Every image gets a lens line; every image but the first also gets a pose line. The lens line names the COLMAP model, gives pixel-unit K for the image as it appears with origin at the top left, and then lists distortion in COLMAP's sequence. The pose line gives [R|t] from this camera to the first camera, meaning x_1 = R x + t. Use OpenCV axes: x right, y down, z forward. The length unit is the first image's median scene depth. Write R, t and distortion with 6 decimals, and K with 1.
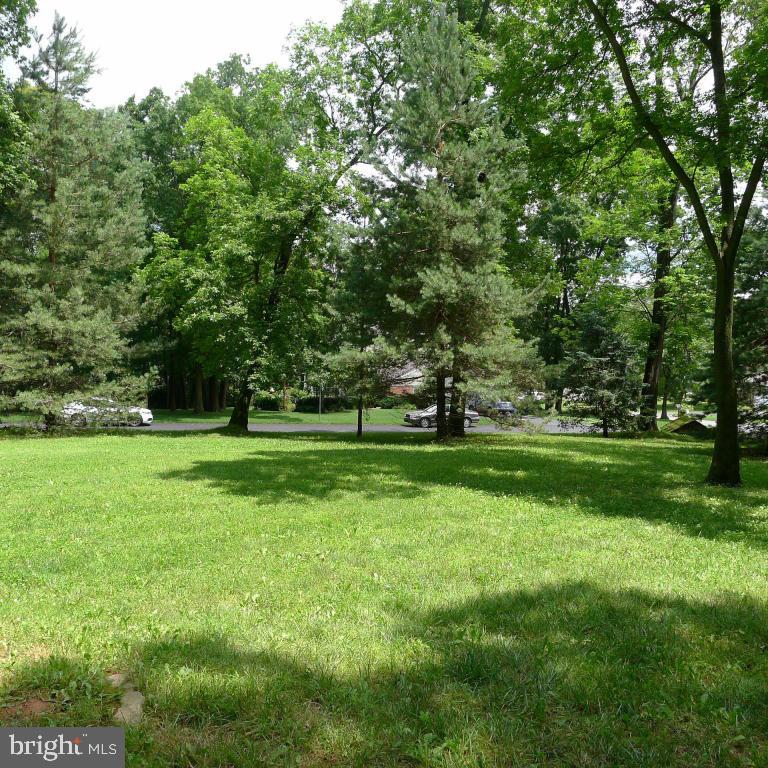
lens RADIAL K [[739.5, 0, 379.7], [0, 739.5, 384.6], [0, 0, 1]] dist [-0.038034, 0.000000]
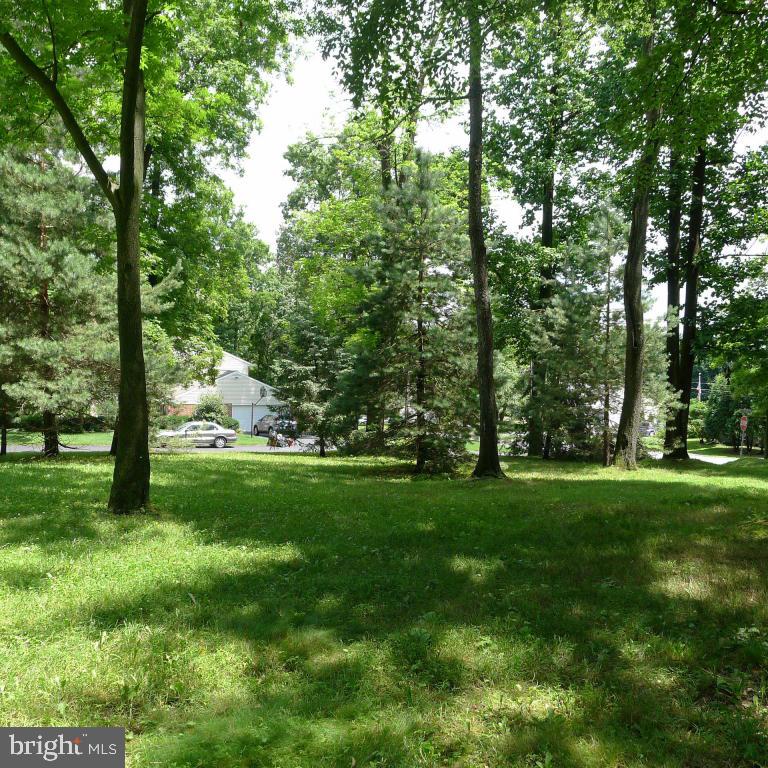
lens RADIAL K [[739.5, 0, 382.3], [0, 739.5, 381.9], [0, 0, 1]] dist [-0.038034, 0.000000]
pose [[0.986337, 0.004292, 0.164687, 0.342424], [0.001758, 0.999329, -0.036571, 0.021042], [-0.164733, 0.036361, 0.985668, 0.147855]]
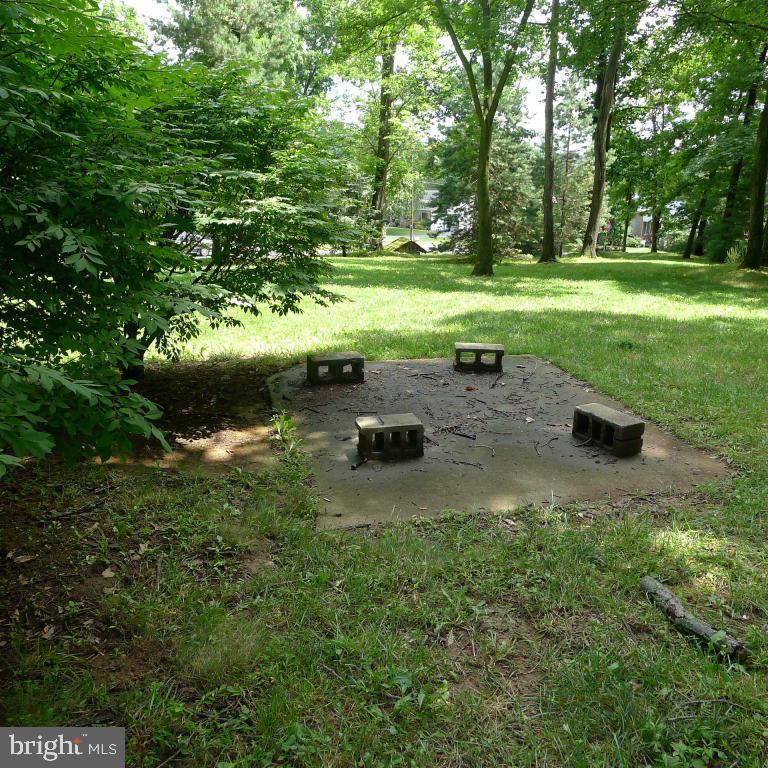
lens RADIAL K [[739.5, 0, 378.2], [0, 739.5, 381.8], [0, 0, 1]] dist [-0.038034, 0.000000]
pose [[0.911596, -0.106641, 0.397014, -0.205194], [0.016479, 0.974470, 0.223913, 0.002310], [-0.410757, -0.197576, 0.890080, -0.181516]]
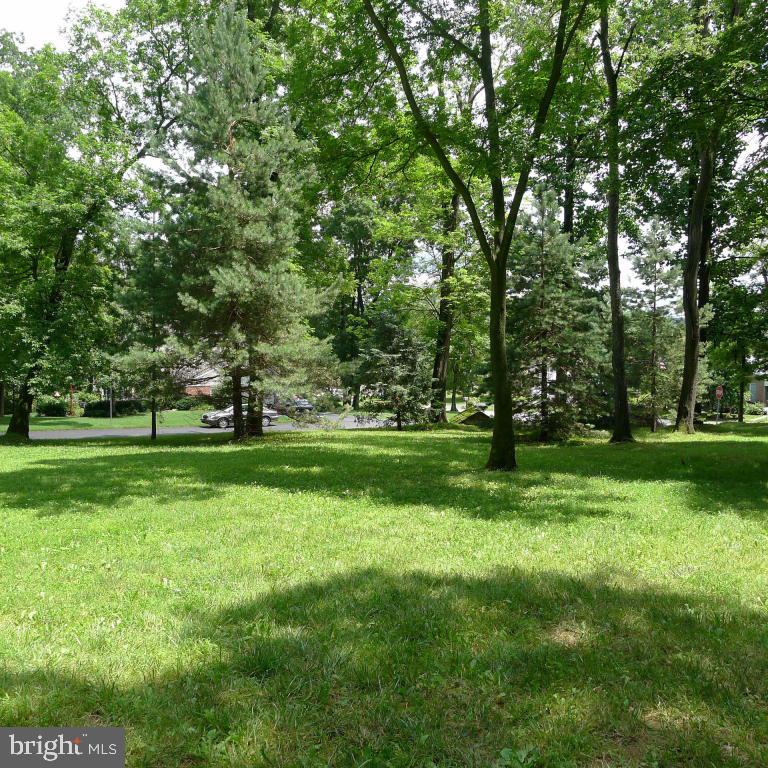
lens RADIAL K [[739.5, 0, 378.9], [0, 739.5, 382.8], [0, 0, 1]] dist [-0.038034, 0.000000]
pose [[0.964093, -0.024817, 0.264404, 0.004689], [0.024984, 0.999684, 0.002732, 0.000376], [-0.264389, 0.003972, 0.964408, -0.004363]]
